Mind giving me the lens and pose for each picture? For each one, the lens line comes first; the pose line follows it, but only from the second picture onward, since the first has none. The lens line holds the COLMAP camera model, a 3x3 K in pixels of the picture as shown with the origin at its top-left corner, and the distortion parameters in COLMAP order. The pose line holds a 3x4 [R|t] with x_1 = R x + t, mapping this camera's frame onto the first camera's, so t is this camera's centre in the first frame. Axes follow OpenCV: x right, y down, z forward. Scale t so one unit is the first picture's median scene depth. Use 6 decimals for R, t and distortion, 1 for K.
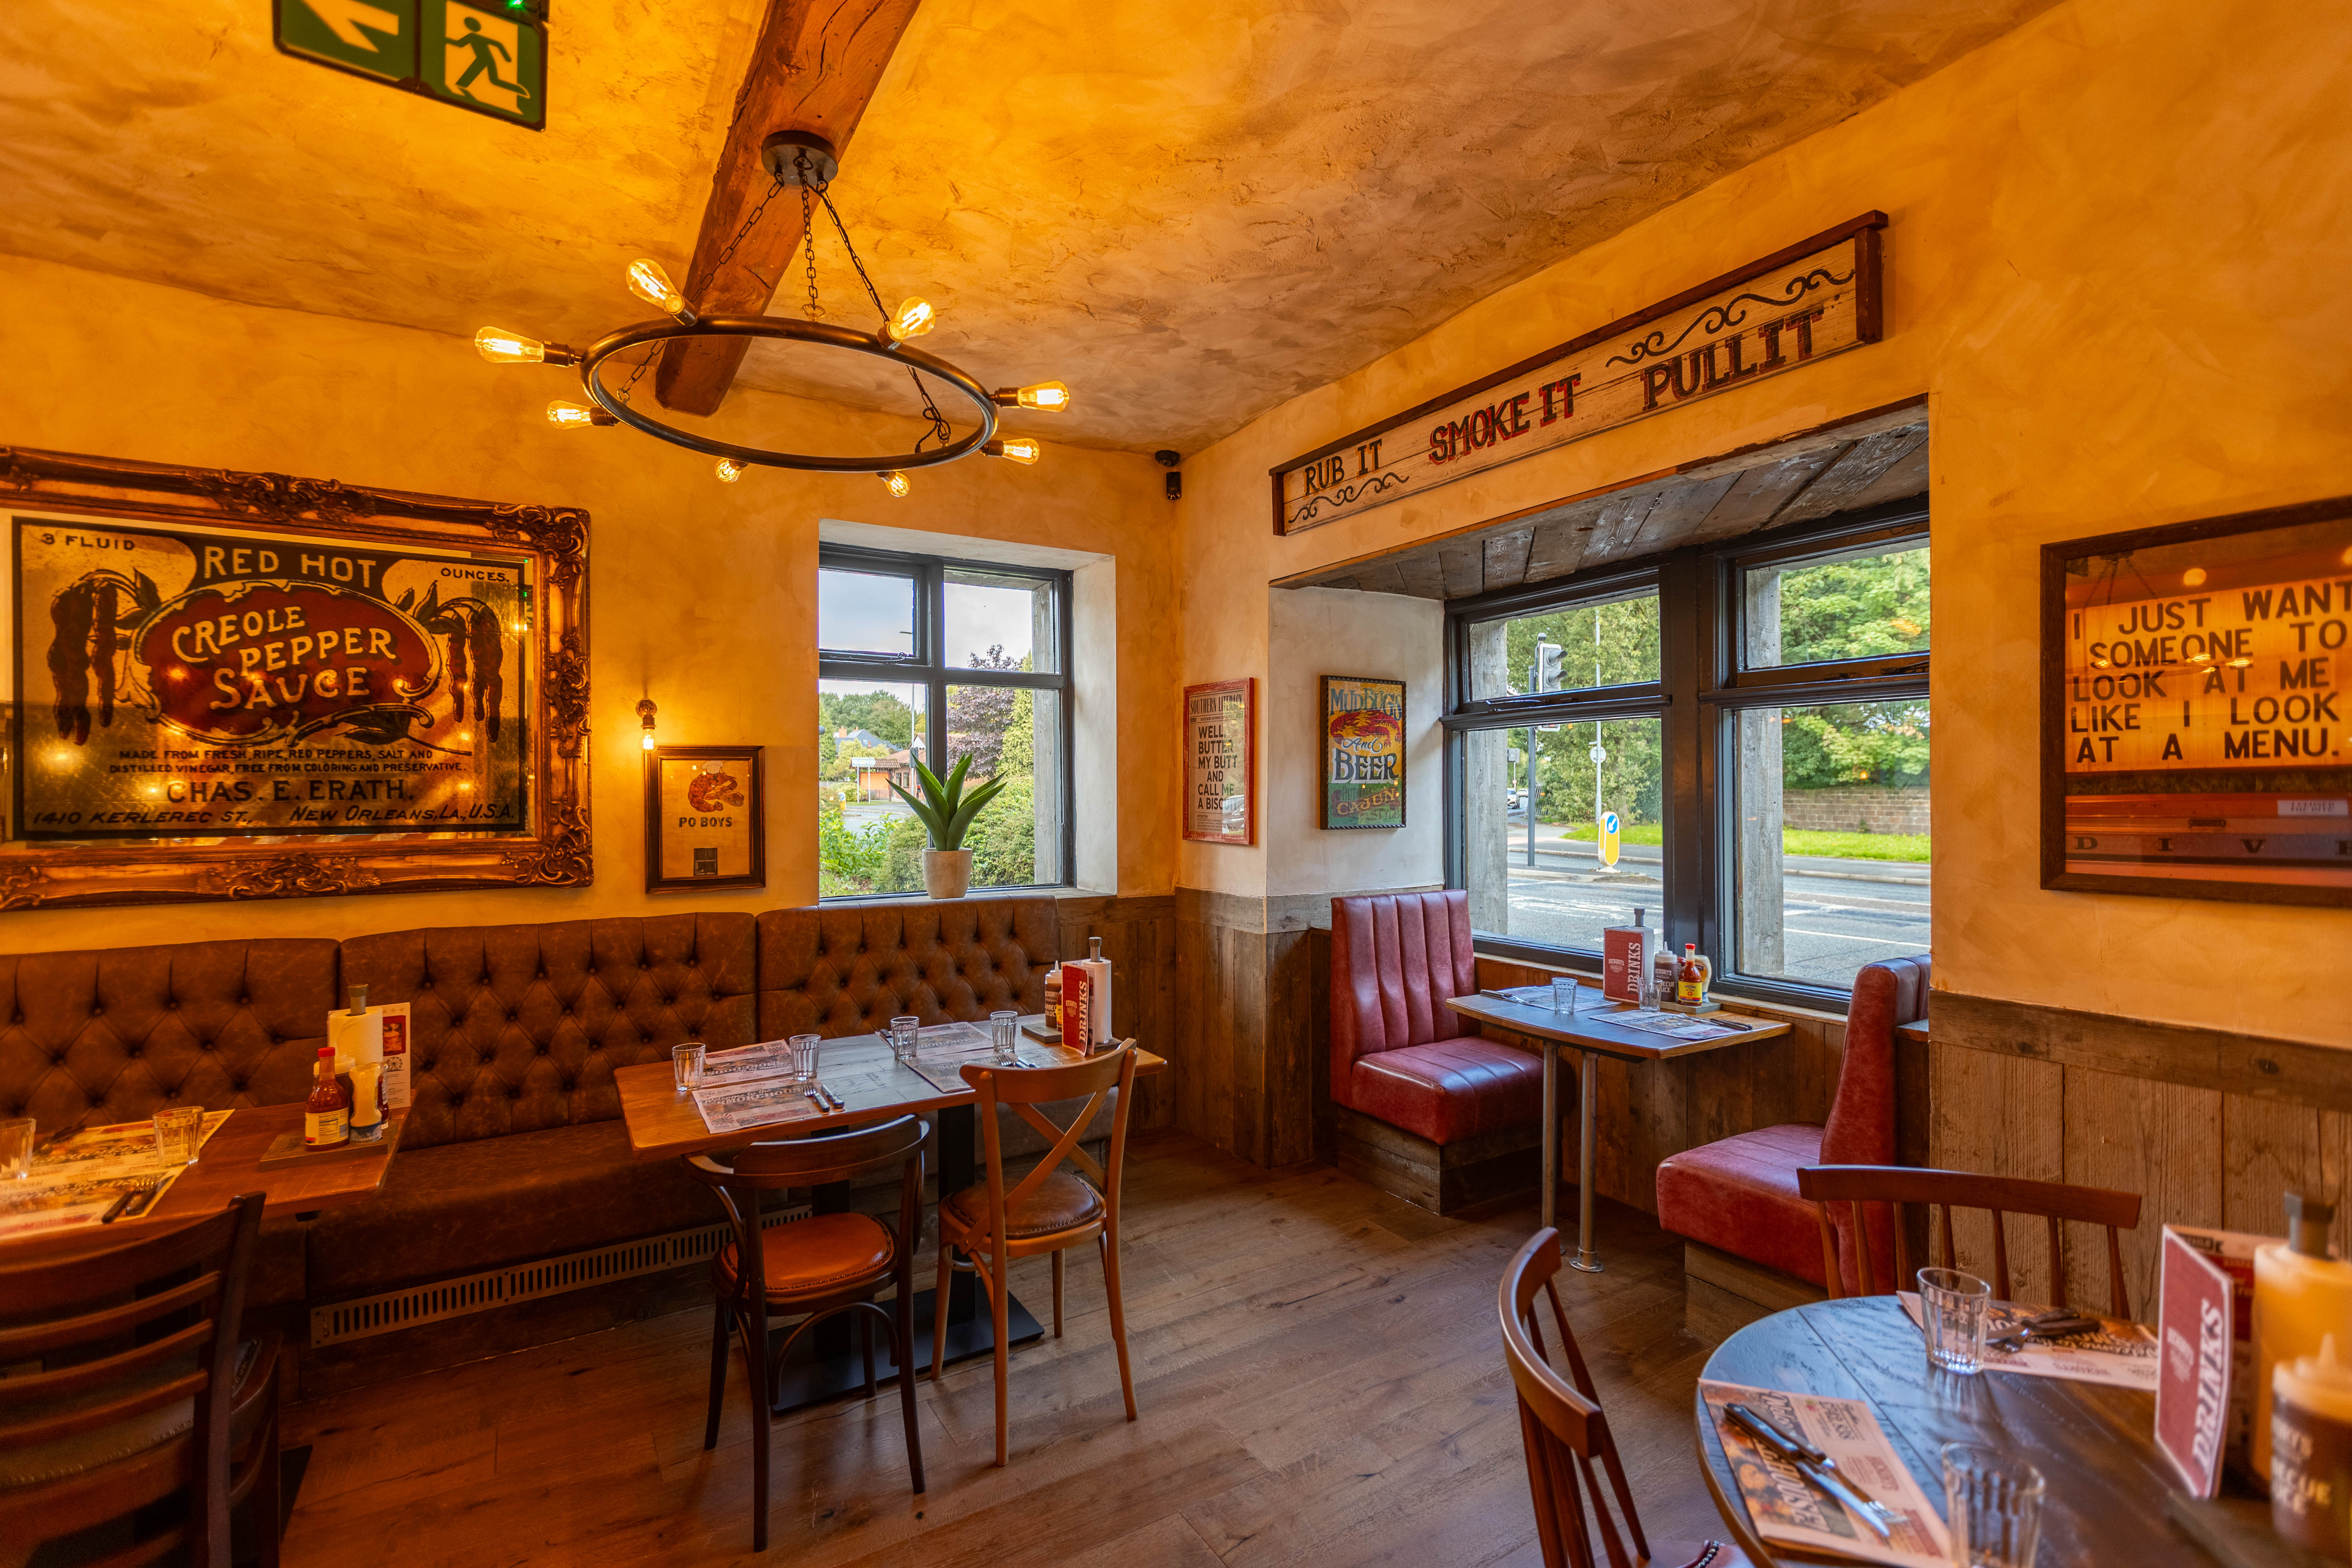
lens RADIAL K [[1051.6, 0, 1177.1], [0, 1051.6, 780.6], [0, 0, 1]] dist [-0.001159, -0.000023]
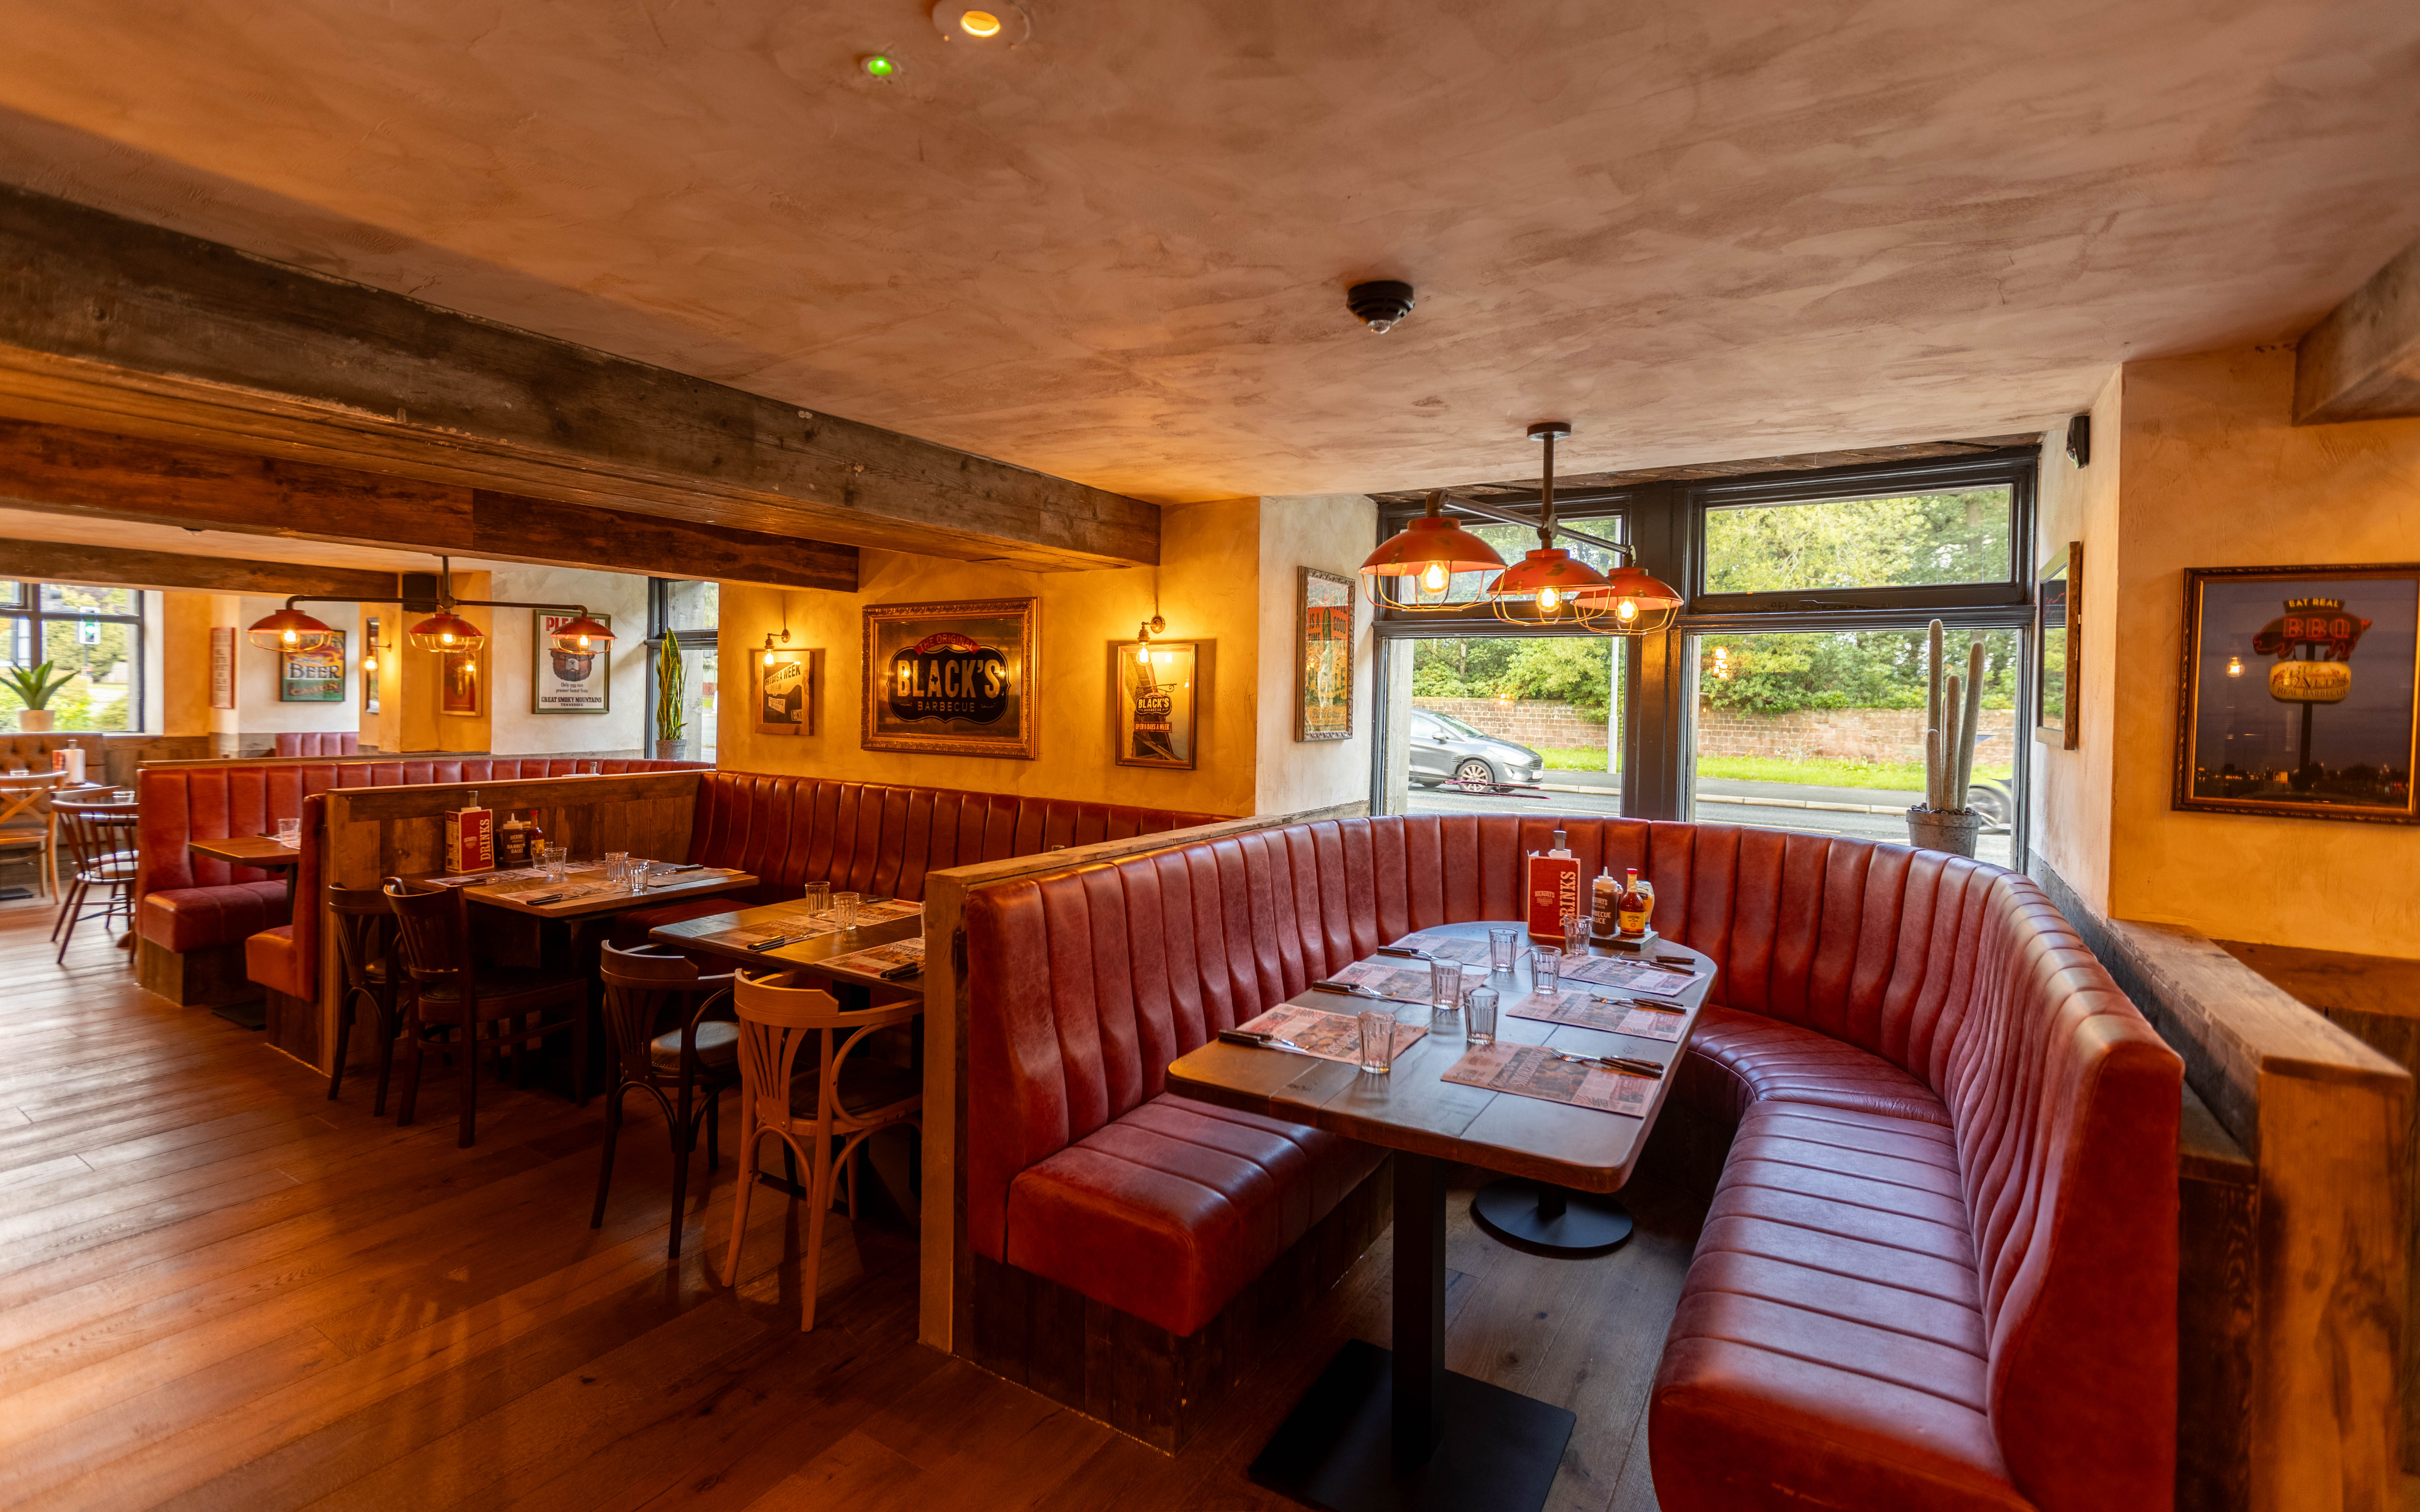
lens RADIAL K [[1090.5, 0, 1267.9], [0, 1090.5, 707.1], [0, 0, 1]] dist [0.006488, -0.002300]
pose [[0.895867, 0.014219, 0.444094, 0.879160], [-0.020800, 0.999734, 0.009950, -0.004512], [-0.443834, -0.018151, 0.895925, -1.713623]]
